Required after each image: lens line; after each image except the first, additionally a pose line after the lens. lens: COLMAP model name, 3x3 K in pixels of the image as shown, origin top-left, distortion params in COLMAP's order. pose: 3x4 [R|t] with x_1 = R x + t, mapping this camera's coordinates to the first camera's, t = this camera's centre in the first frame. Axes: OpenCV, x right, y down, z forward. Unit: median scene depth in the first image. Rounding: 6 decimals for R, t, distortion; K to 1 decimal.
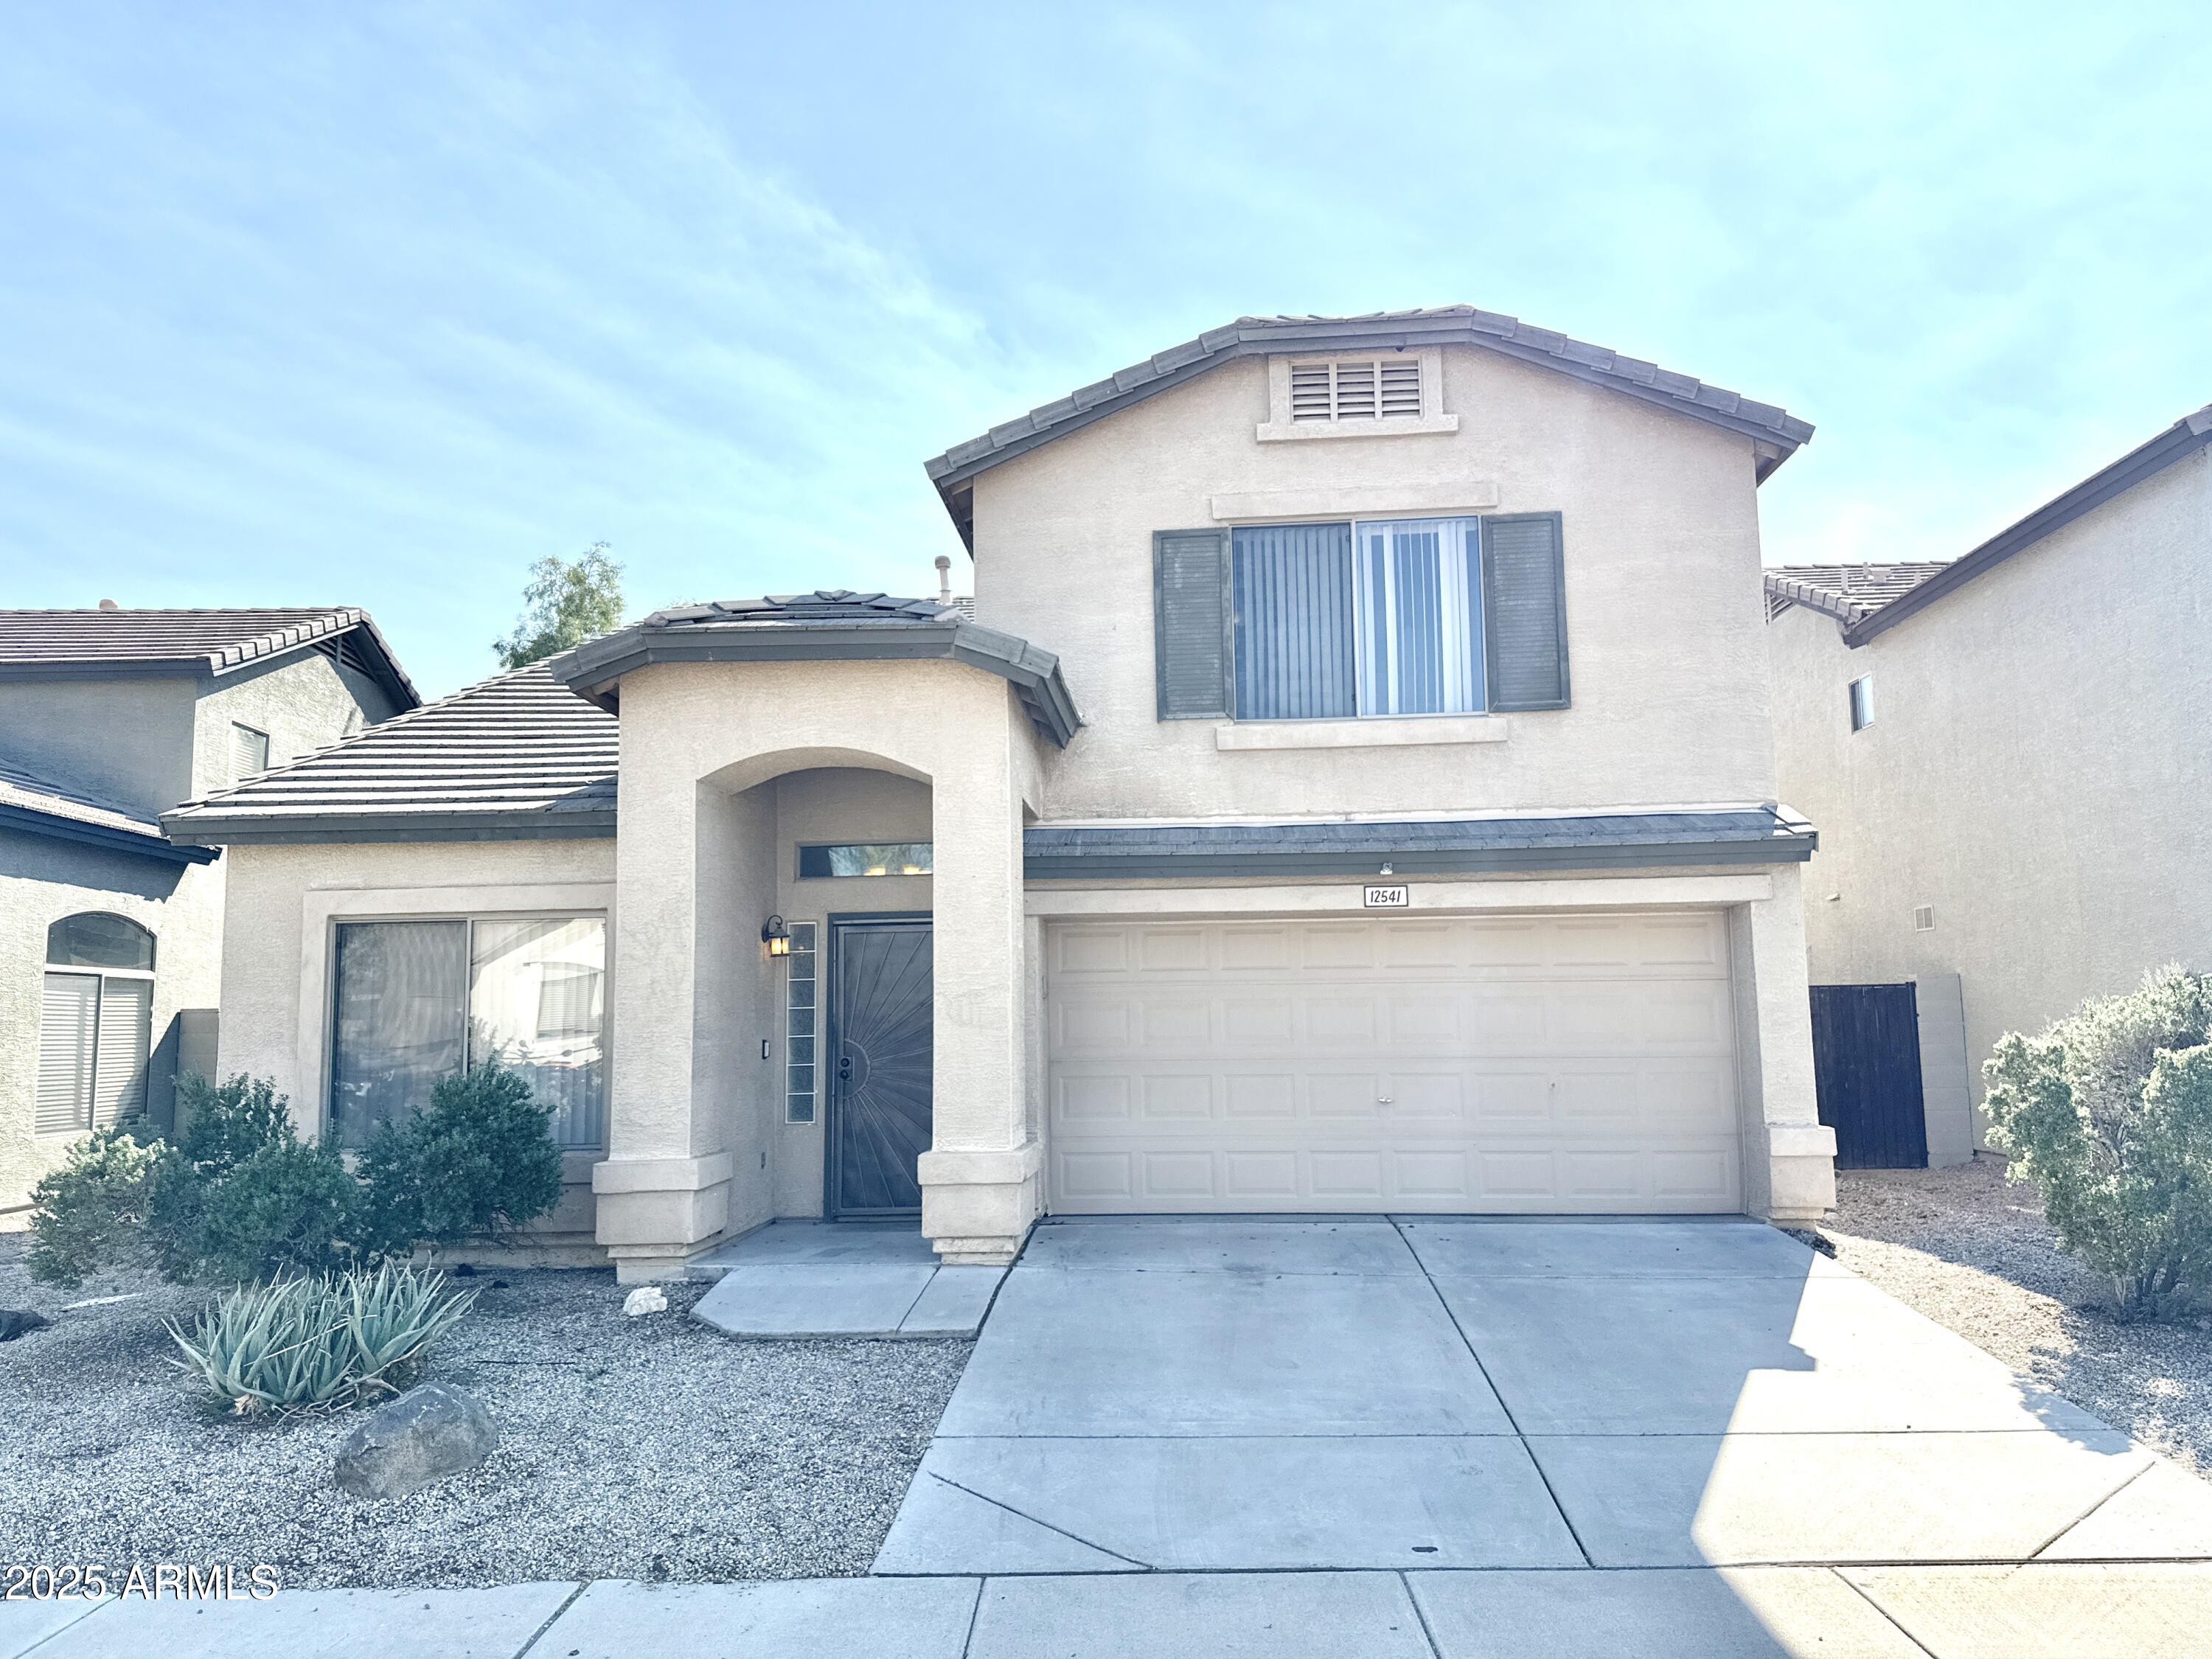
lens RADIAL K [[1524.5, 0, 1106.0], [0, 1524.5, 829.5], [0, 0, 1]] dist [0.181203, -0.335902]
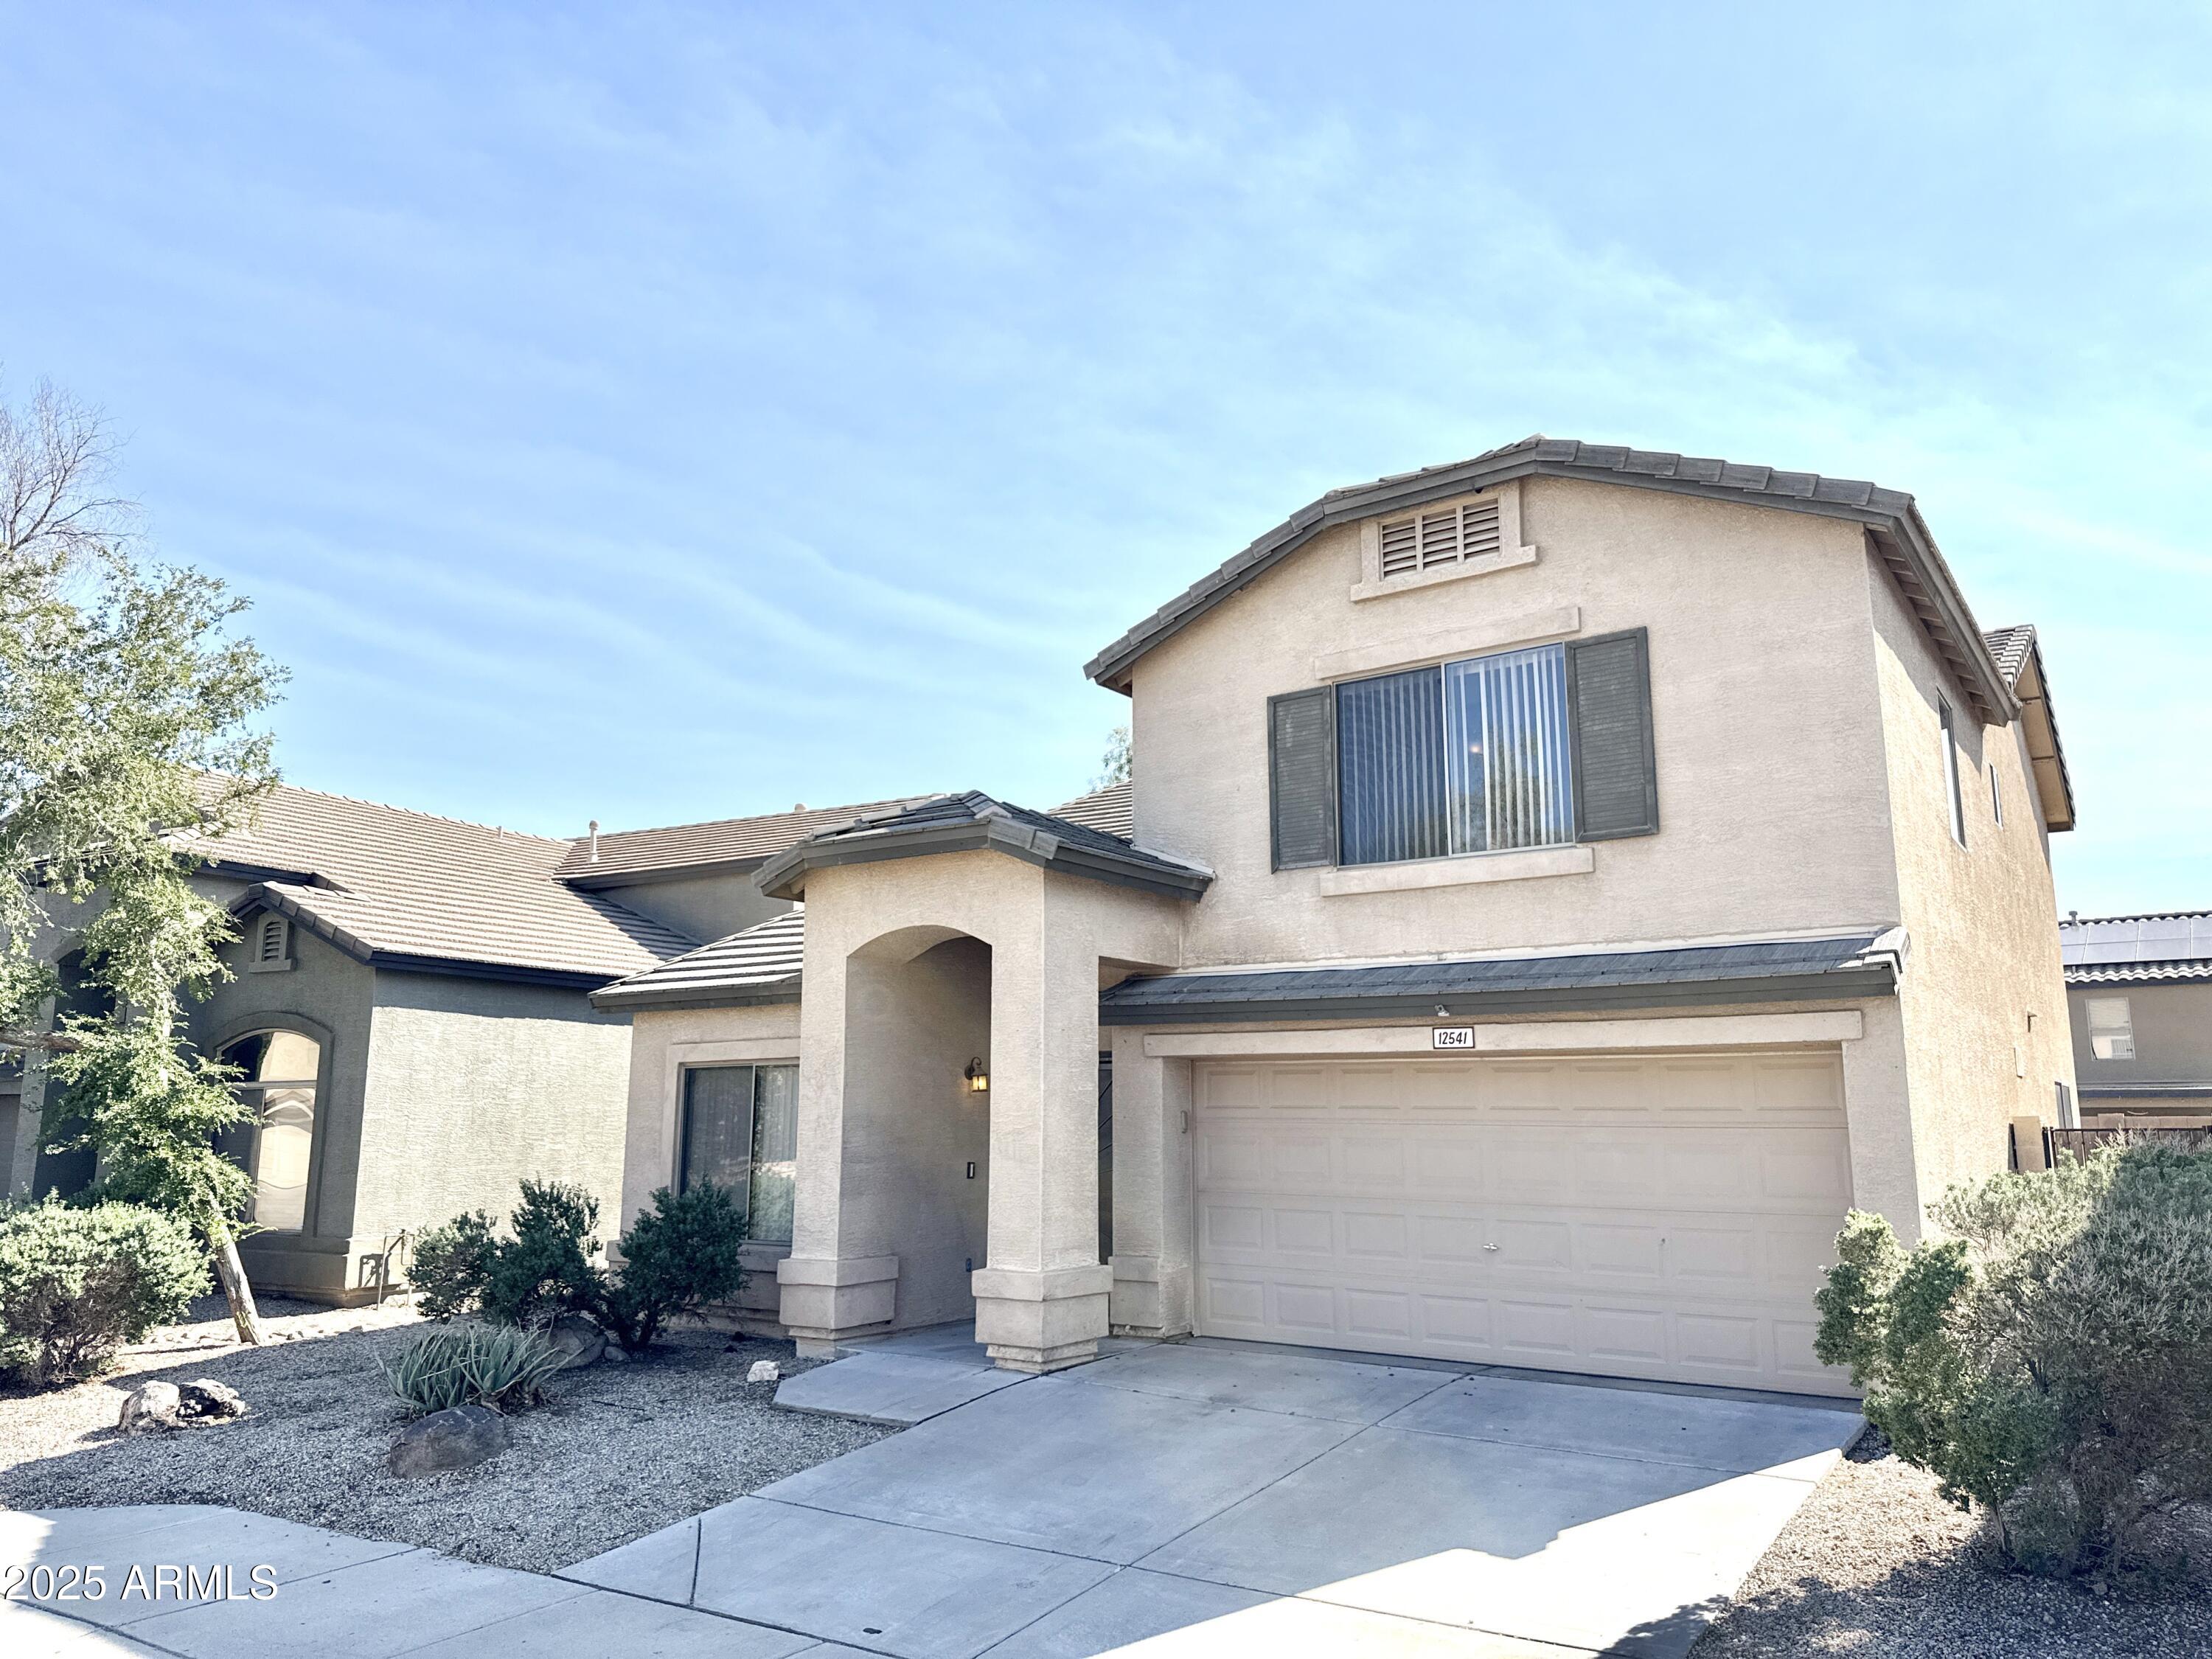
lens RADIAL K [[1524.5, 0, 1106.0], [0, 1524.5, 829.5], [0, 0, 1]] dist [0.181203, -0.335902]
pose [[0.852676, -0.081379, -0.516062, 0.497488], [0.050231, 0.995988, -0.074063, -0.027483], [0.520019, 0.037229, 0.853343, 0.019993]]
